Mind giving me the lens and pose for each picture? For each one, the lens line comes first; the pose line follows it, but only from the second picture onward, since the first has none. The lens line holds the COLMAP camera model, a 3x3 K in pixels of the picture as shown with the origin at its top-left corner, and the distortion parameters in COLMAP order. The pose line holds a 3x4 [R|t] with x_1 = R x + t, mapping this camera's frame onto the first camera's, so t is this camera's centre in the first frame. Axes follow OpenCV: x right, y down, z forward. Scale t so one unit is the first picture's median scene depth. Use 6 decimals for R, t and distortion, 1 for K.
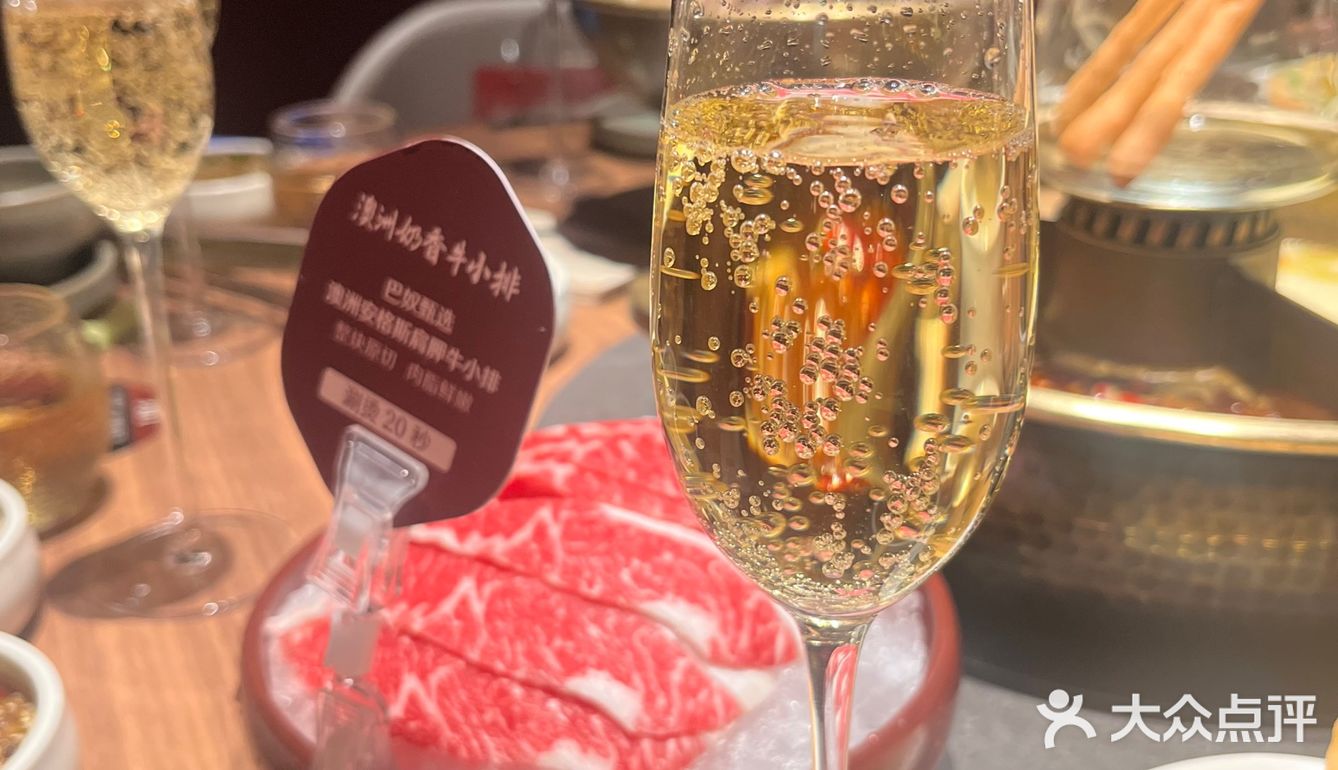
lens RADIAL K [[1717.3, 0, 702.8], [0, 1717.3, 390.6], [0, 0, 1]] dist [0.161562, 0.000000]
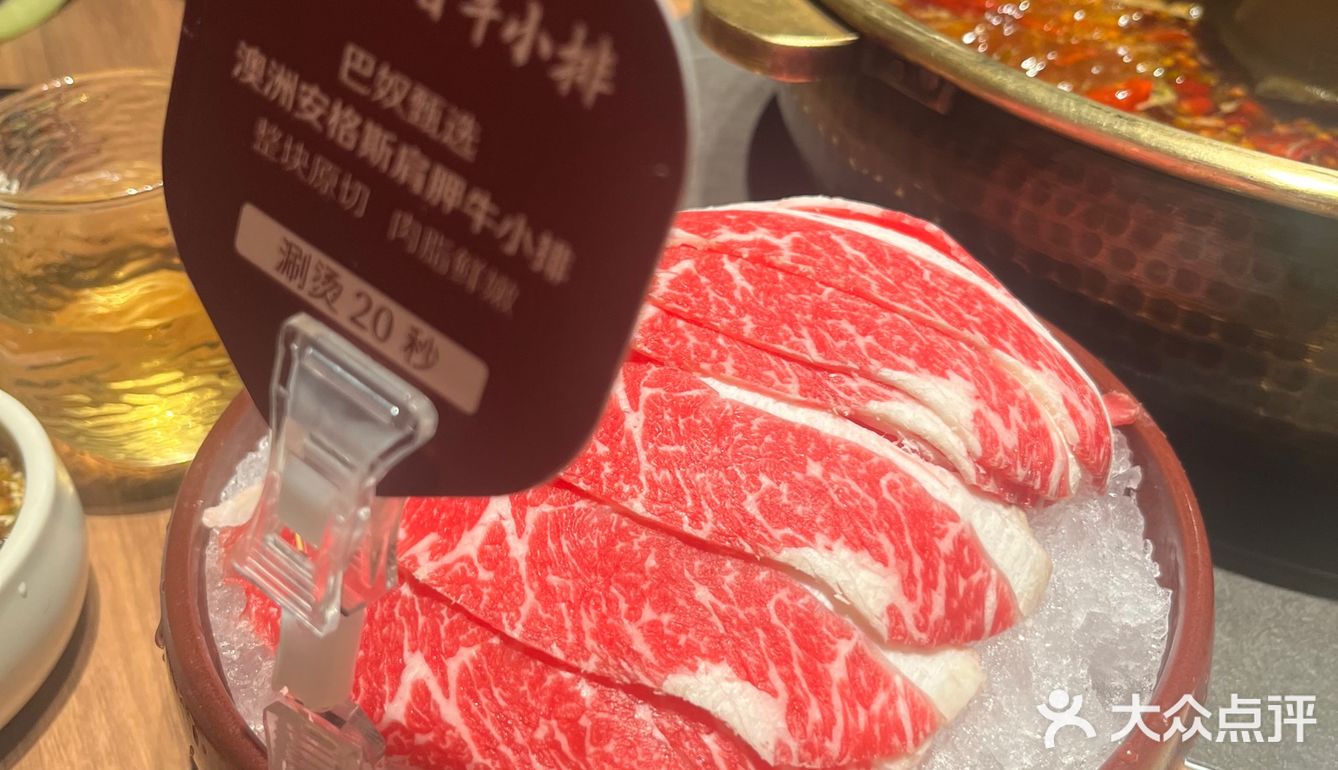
lens RADIAL K [[1552.8, 0, 695.4], [0, 1552.8, 383.5], [0, 0, 1]] dist [0.096263, 0.000000]
pose [[0.999842, 0.002305, 0.017625, -0.077971], [-0.006188, 0.974662, 0.223598, -0.064302], [-0.016663, -0.223672, 0.974522, 0.471606]]
